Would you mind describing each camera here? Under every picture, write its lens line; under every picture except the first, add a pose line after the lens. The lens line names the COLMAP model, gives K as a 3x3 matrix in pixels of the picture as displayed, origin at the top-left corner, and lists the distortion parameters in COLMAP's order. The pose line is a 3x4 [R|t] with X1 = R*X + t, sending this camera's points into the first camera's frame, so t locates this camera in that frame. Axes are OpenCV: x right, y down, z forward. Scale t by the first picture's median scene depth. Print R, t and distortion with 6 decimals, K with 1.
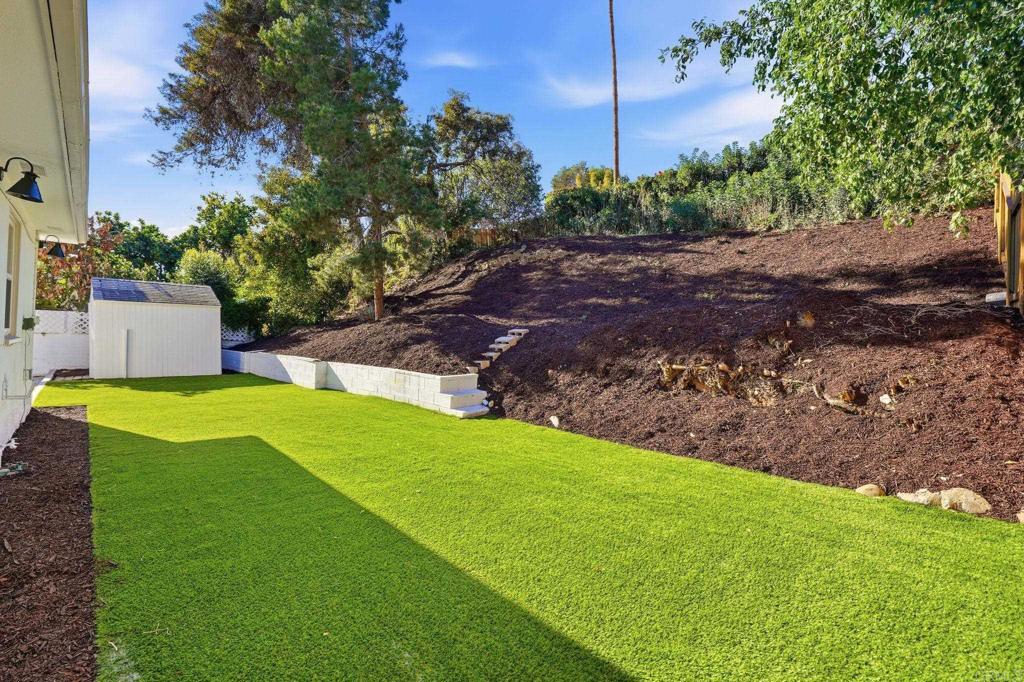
lens RADIAL K [[413.3, 0, 512.0], [0, 413.3, 341.0], [0, 0, 1]] dist [-0.000847, 0.000028]
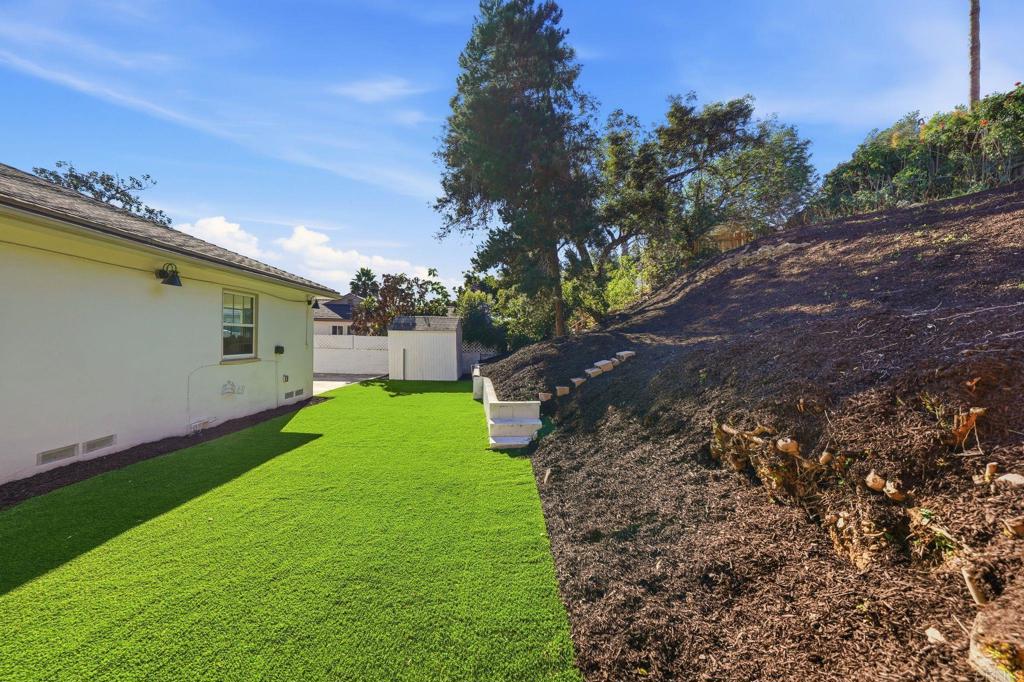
lens RADIAL K [[363.8, 0, 507.7], [0, 363.8, 352.6], [0, 0, 1]] dist [-0.000255, 0.000149]
pose [[0.756321, 0.009285, -0.654135, 0.224510], [-0.009578, 0.999949, 0.003119, -0.018167], [0.654131, 0.003906, 0.756371, 0.193930]]
